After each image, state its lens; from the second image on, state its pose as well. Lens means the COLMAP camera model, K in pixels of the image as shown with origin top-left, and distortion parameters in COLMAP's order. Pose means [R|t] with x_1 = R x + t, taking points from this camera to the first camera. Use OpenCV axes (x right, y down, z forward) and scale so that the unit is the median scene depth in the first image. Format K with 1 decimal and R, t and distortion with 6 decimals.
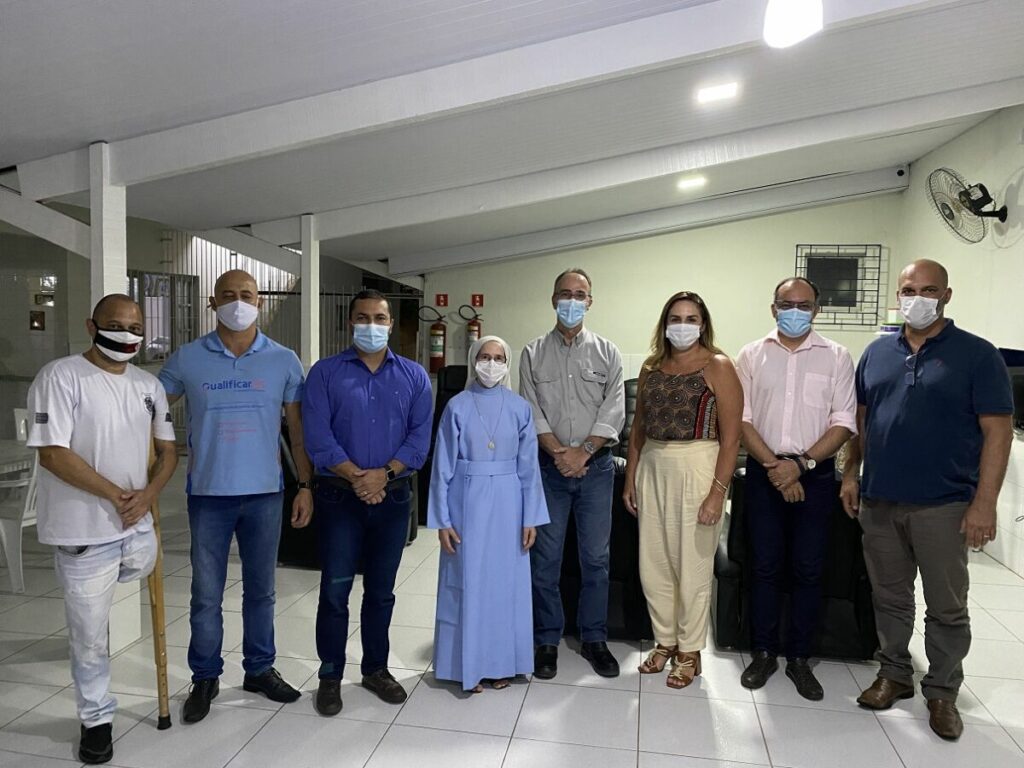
lens RADIAL K [[777.3, 0, 511.3], [0, 777.3, 386.4], [0, 0, 1]] dist [0.007425, -0.001896]
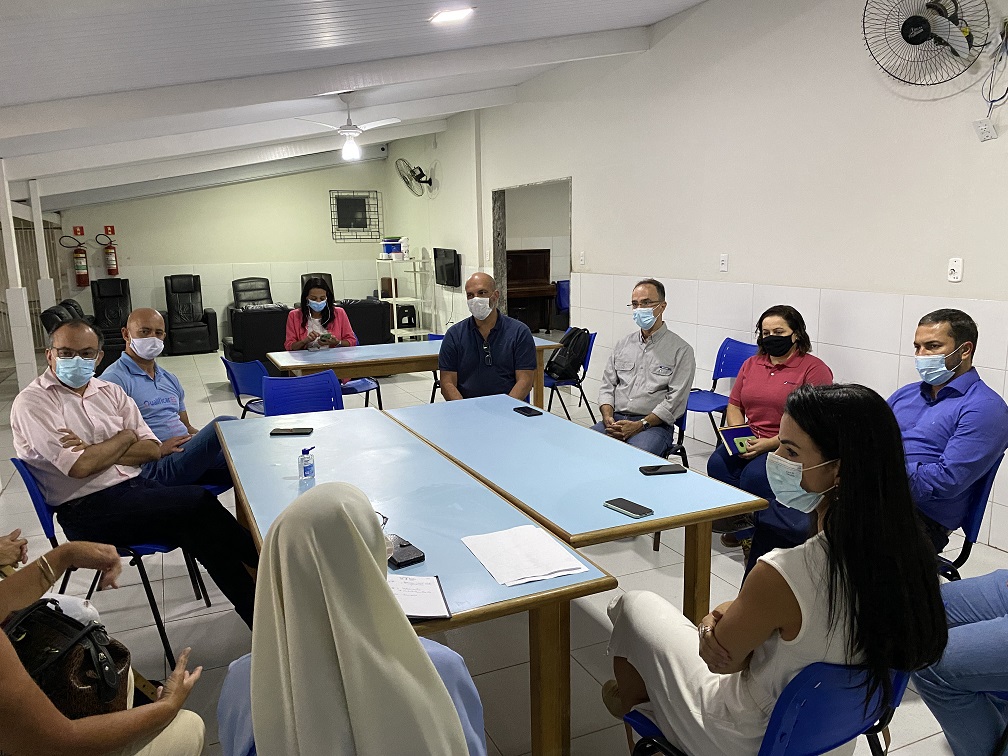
lens RADIAL K [[765.2, 0, 505.1], [0, 765.2, 378.5], [0, 0, 1]] dist [0.007425, -0.001896]
pose [[0.825866, -0.136428, 0.547113, -0.243060], [0.081256, 0.988956, 0.123950, 0.036203], [-0.557981, -0.057910, 0.827831, -0.517683]]
